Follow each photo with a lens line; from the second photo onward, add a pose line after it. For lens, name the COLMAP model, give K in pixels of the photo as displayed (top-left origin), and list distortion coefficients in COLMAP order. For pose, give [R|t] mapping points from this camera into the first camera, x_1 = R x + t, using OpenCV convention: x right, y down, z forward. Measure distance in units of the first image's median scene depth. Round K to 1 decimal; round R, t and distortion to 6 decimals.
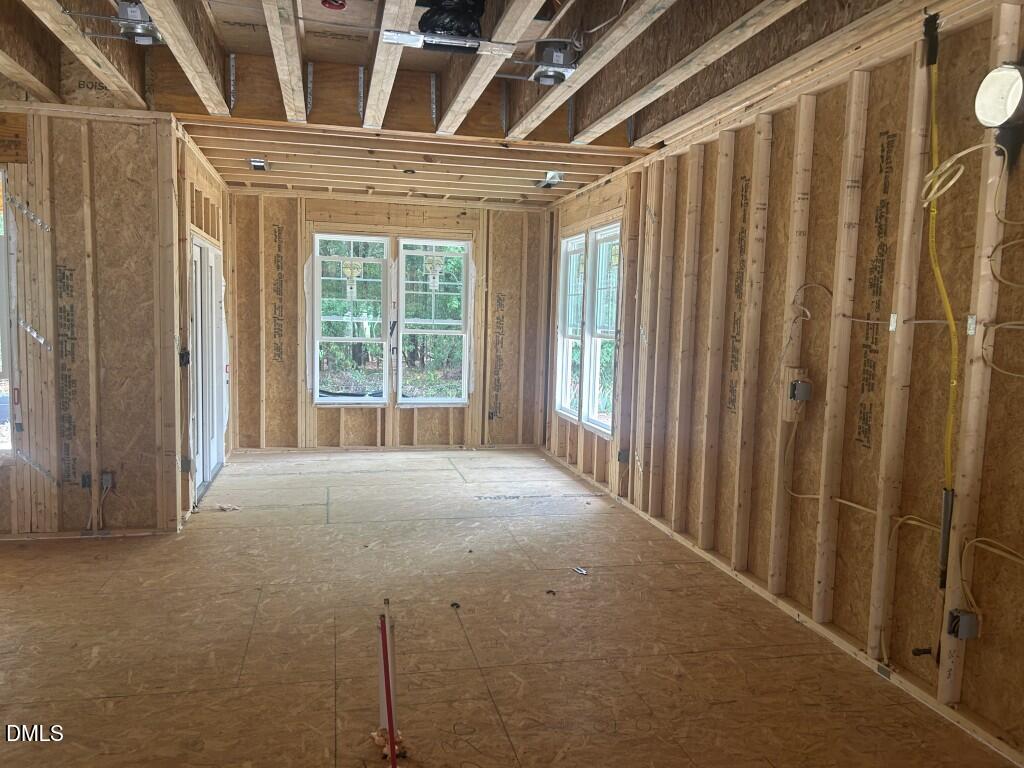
lens RADIAL K [[780.4, 0, 512.0], [0, 780.4, 384.0], [0, 0, 1]] dist [0.027817, -0.006618]
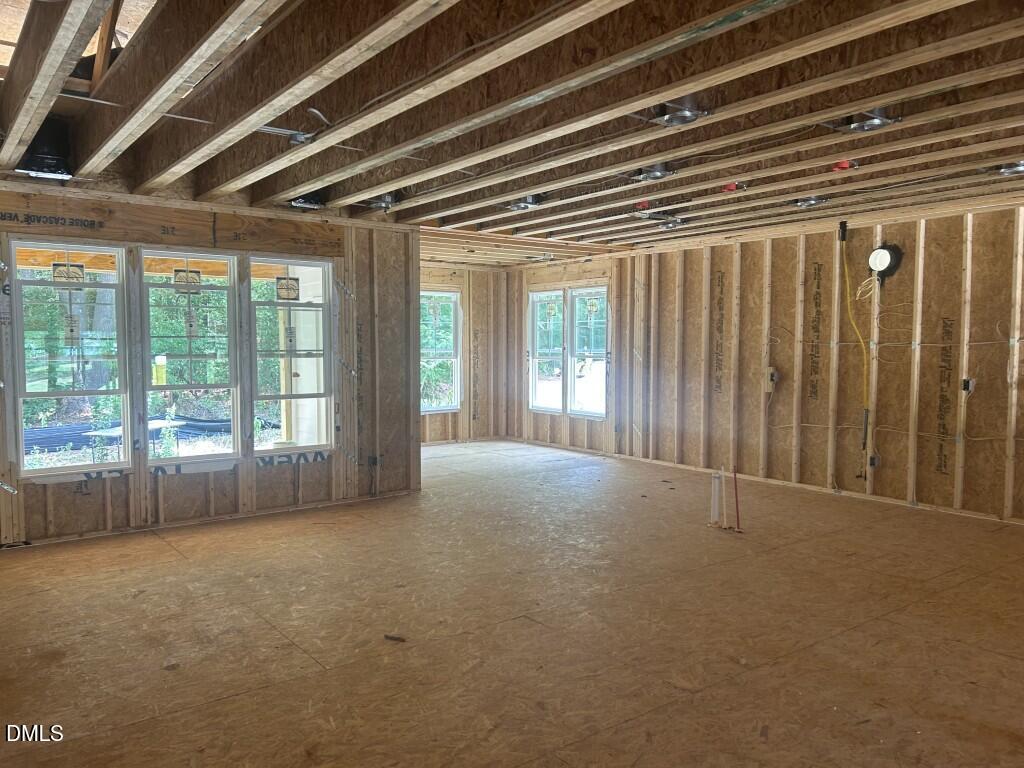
lens RADIAL K [[780.4, 0, 512.0], [0, 780.4, 384.0], [0, 0, 1]] dist [0.027817, -0.006618]
pose [[0.907889, -0.049336, 0.416297, -0.578801], [0.061452, 0.997986, -0.015746, 0.008245], [-0.414682, 0.039879, 0.909092, -0.313754]]
